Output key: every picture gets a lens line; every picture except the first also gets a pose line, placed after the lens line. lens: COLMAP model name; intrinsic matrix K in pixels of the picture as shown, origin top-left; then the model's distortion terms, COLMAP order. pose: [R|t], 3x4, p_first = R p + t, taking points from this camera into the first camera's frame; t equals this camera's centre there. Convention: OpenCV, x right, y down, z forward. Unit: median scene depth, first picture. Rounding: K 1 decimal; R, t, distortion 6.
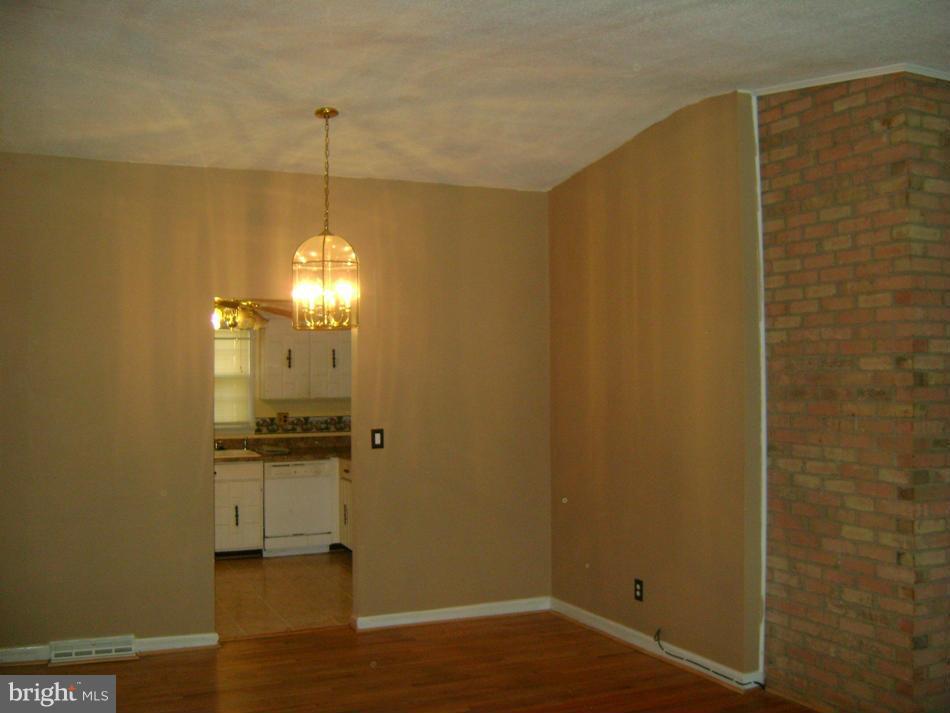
lens RADIAL K [[990.8, 0, 467.8], [0, 990.8, 360.7], [0, 0, 1]] dist [-0.111344, 0.000000]
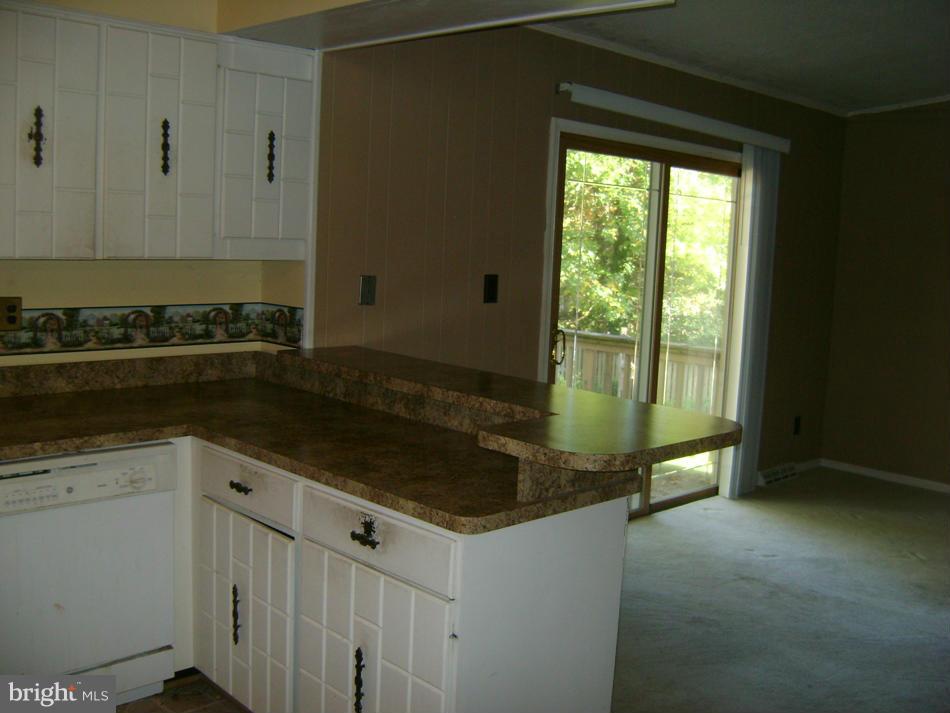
lens RADIAL K [[990.8, 0, 481.4], [0, 990.8, 350.0], [0, 0, 1]] dist [-0.111344, 0.000000]
pose [[0.936121, 0.001535, 0.351675, -0.150278], [-0.047317, 0.991448, 0.121625, 0.021952], [-0.348481, -0.130496, 0.928187, 0.623470]]
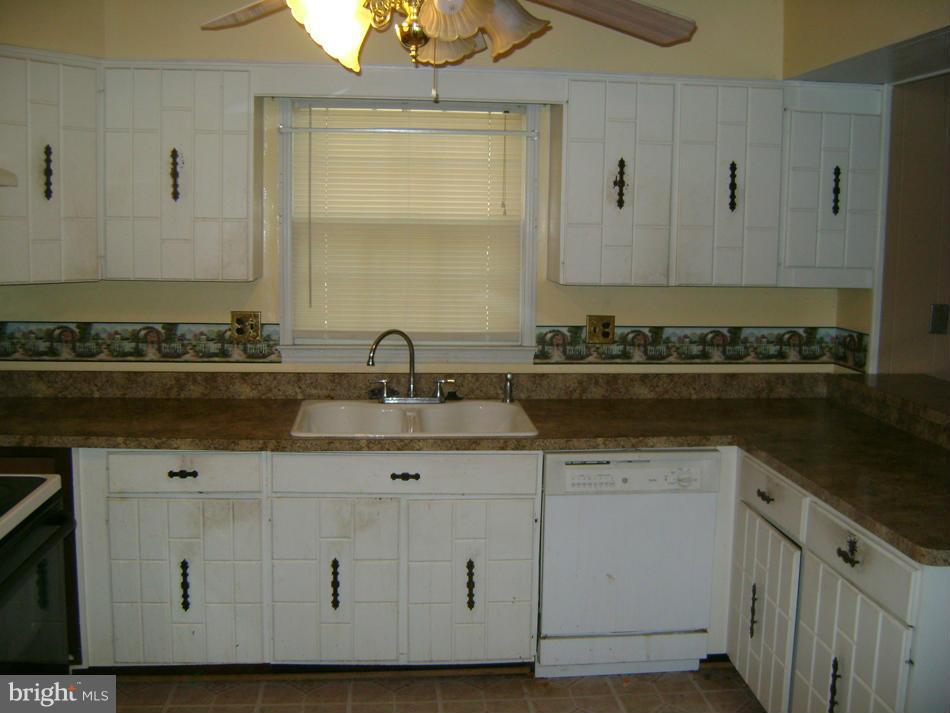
lens RADIAL K [[990.8, 0, 479.7], [0, 990.8, 352.6], [0, 0, 1]] dist [-0.111344, 0.000000]
pose [[0.948448, 0.056897, -0.311784, -0.104621], [-0.015373, 0.990855, 0.134055, 0.012772], [0.316560, -0.122351, 0.940649, 0.587196]]
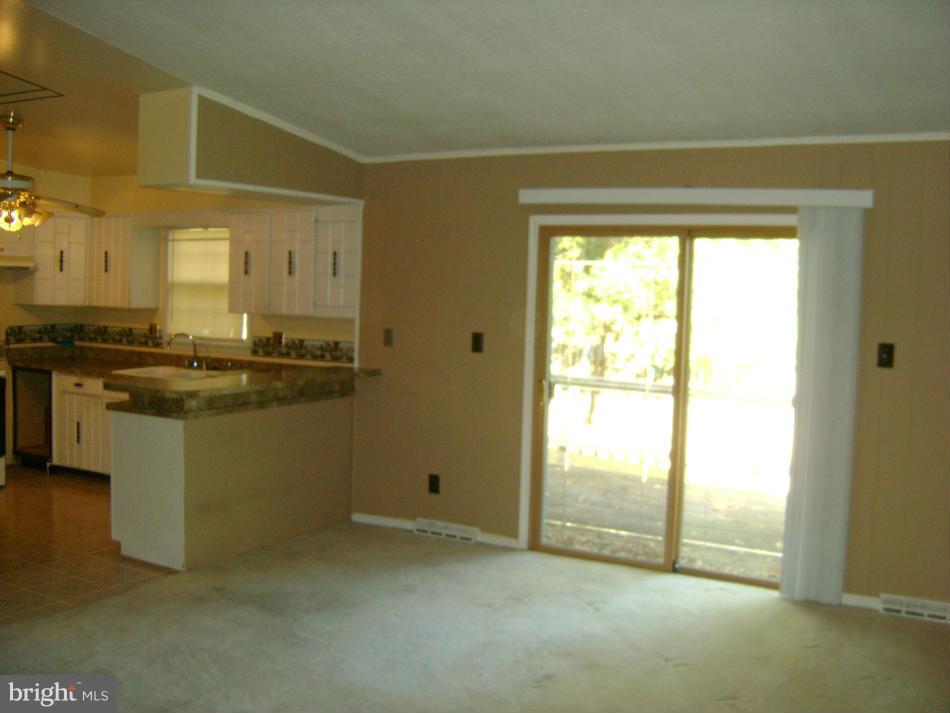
lens RADIAL K [[990.8, 0, 470.8], [0, 990.8, 355.8], [0, 0, 1]] dist [-0.111344, 0.000000]
pose [[0.569563, 0.070166, -0.818947, 0.561751], [-0.025482, 0.997378, 0.067731, 0.013913], [0.821552, -0.017709, 0.569858, 0.676257]]
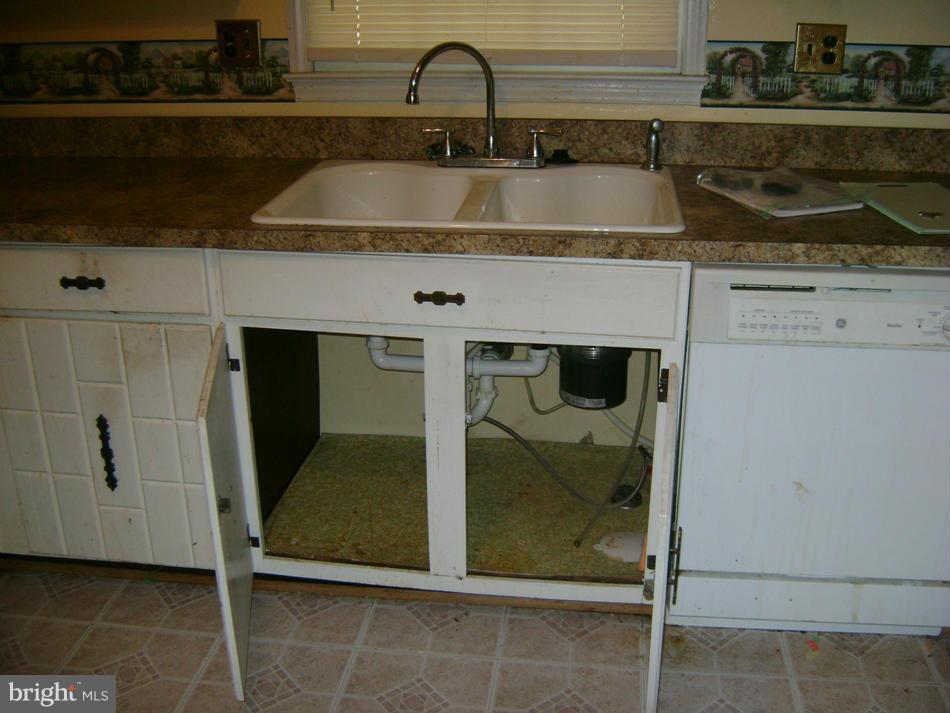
lens RADIAL K [[990.8, 0, 481.6], [0, 990.8, 346.1], [0, 0, 1]] dist [-0.111344, 0.000000]
pose [[0.856637, 0.177980, -0.484248, -0.130880], [0.008473, 0.933631, 0.358135, 0.041438], [0.515850, -0.310895, 0.798275, 0.746053]]
